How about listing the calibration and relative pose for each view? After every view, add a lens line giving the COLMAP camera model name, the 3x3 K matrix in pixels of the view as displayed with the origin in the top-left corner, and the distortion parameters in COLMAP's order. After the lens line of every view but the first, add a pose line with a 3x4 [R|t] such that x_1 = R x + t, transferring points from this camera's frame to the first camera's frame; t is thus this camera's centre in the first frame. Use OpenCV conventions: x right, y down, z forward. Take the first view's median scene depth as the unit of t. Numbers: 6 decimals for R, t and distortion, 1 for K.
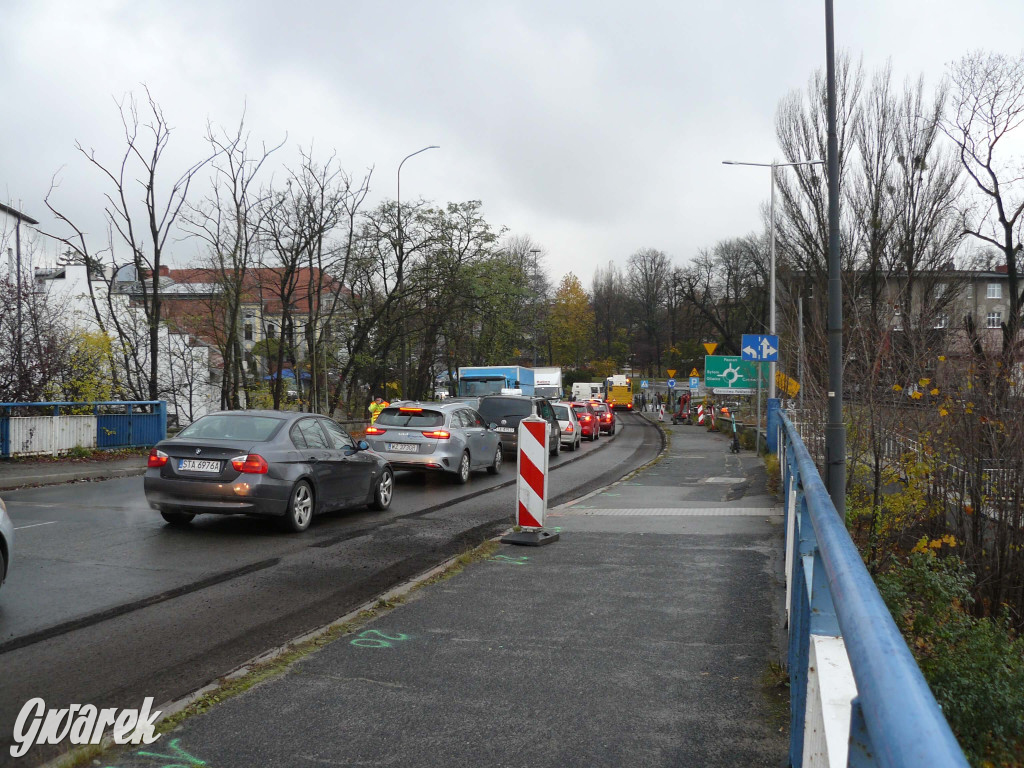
lens RADIAL K [[1038.8, 0, 512.0], [0, 1038.8, 384.0], [0, 0, 1]] dist [-0.140843, 0.033523]
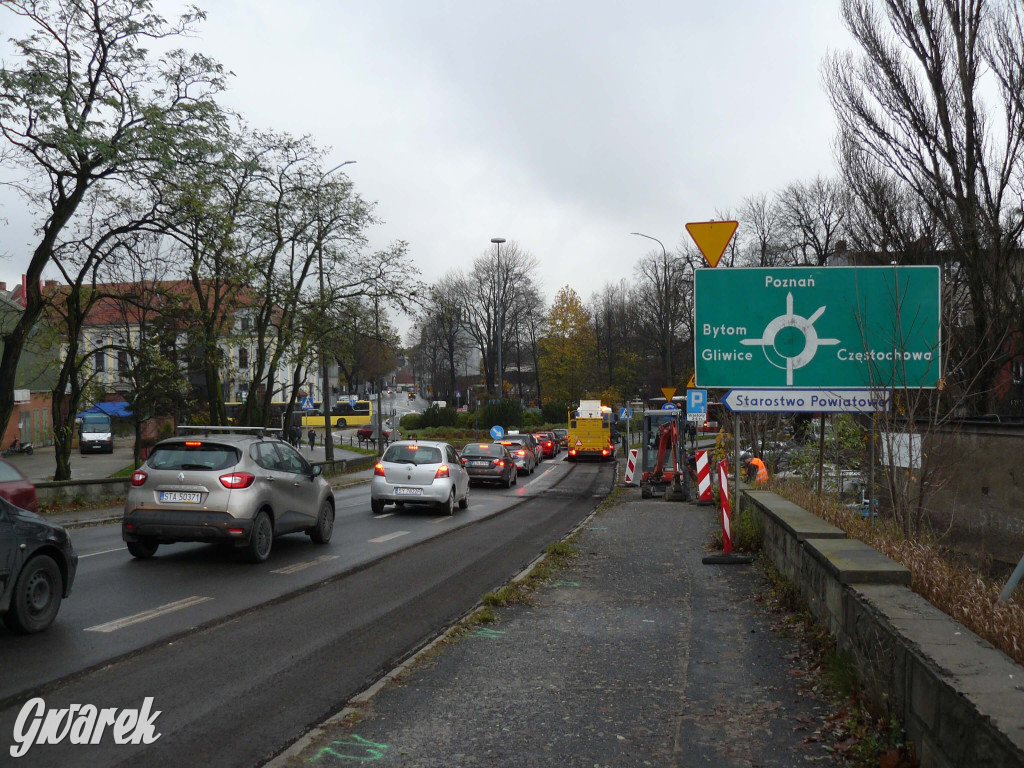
lens RADIAL K [[1038.8, 0, 512.0], [0, 1038.8, 384.0], [0, 0, 1]] dist [-0.140843, 0.033523]
pose [[0.999422, -0.012829, -0.031491, 0.099582], [0.011494, 0.999043, -0.042203, 0.008874], [0.032002, 0.041816, 0.998613, 0.493725]]
